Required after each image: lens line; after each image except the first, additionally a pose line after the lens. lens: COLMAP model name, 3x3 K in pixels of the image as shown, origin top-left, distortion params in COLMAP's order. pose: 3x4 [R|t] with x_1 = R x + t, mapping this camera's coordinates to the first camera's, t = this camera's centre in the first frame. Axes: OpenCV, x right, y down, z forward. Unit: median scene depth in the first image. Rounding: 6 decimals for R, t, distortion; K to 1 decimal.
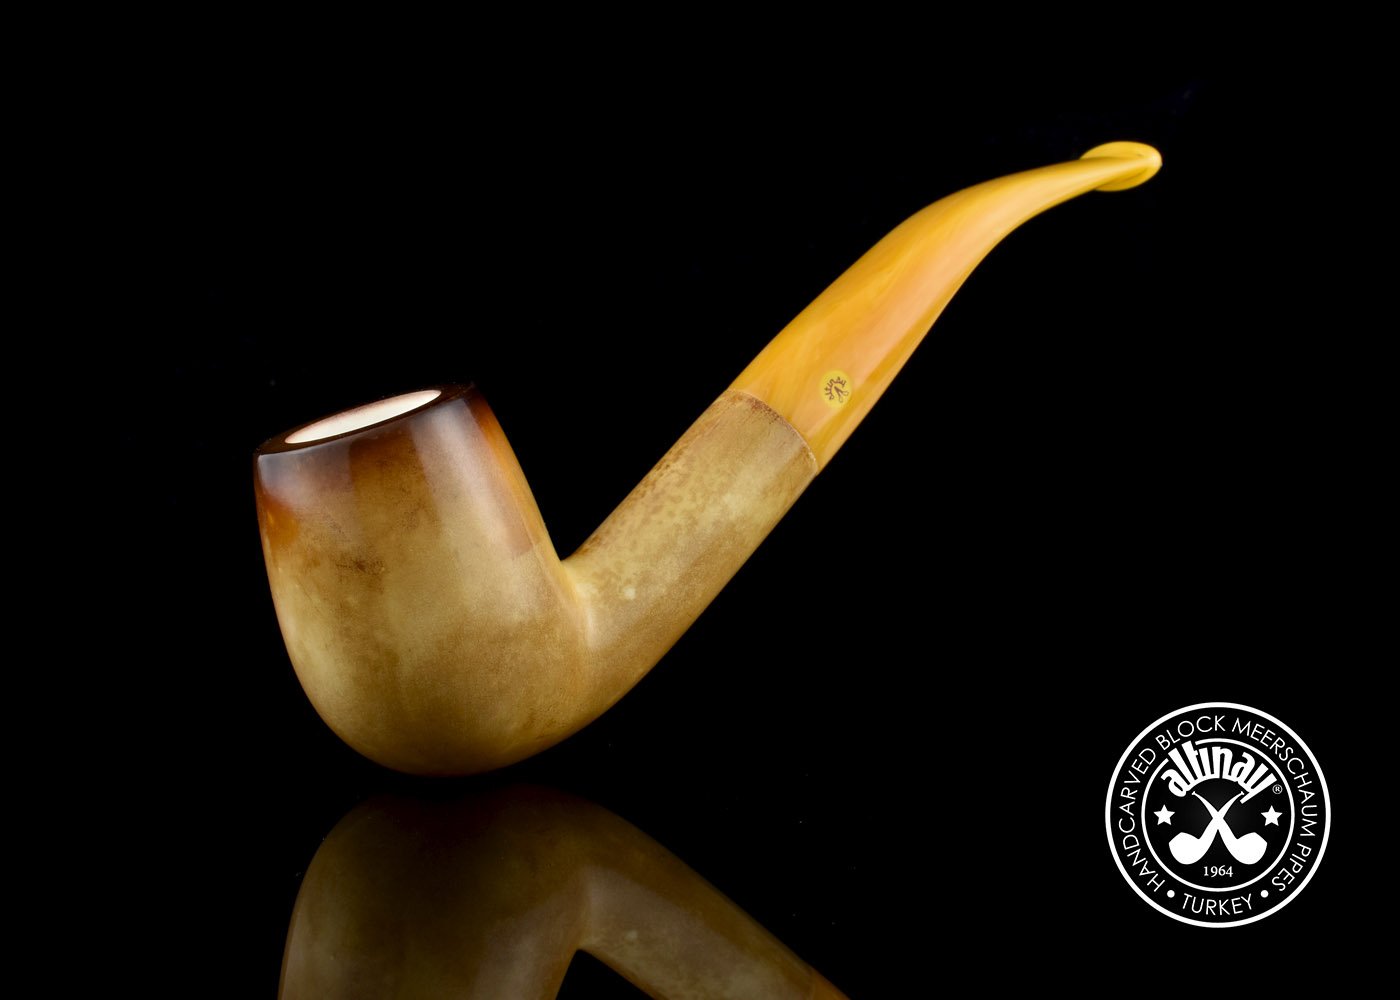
lens RADIAL K [[2688.6, 0, 699.7], [0, 2688.6, 499.1], [0, 0, 1]] dist [0.249815, 0.000000]
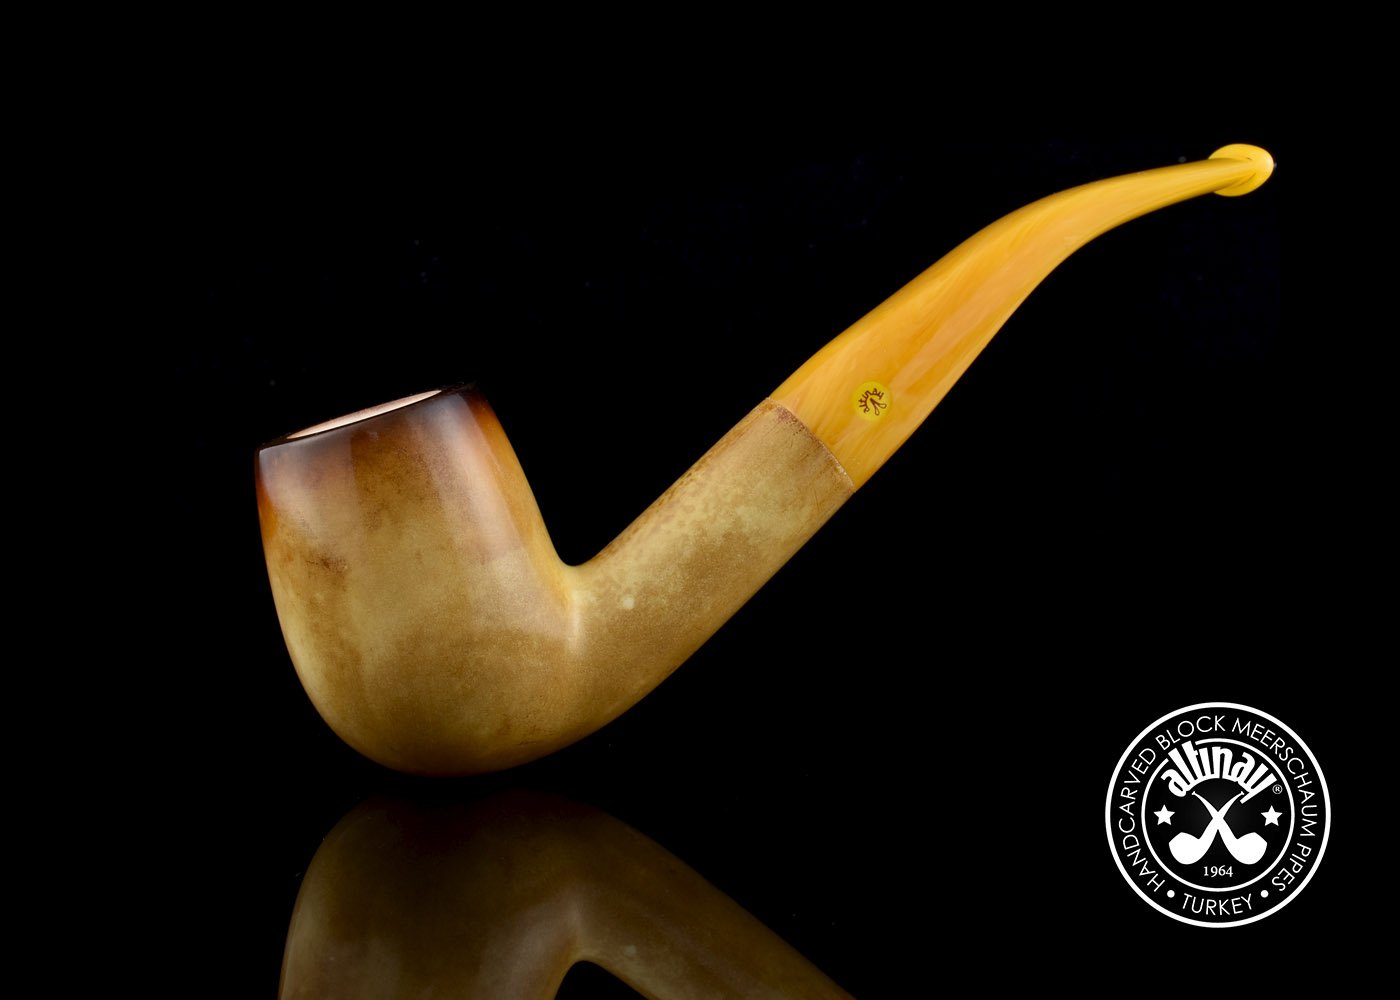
lens RADIAL K [[2688.6, 0, 700.4], [0, 2688.6, 500.4], [0, 0, 1]] dist [0.249815, 0.000000]
pose [[0.960841, 0.042026, -0.273893, 0.265816], [-0.039363, 0.999109, 0.015215, -0.018324], [0.274289, -0.003838, 0.961640, 0.063100]]
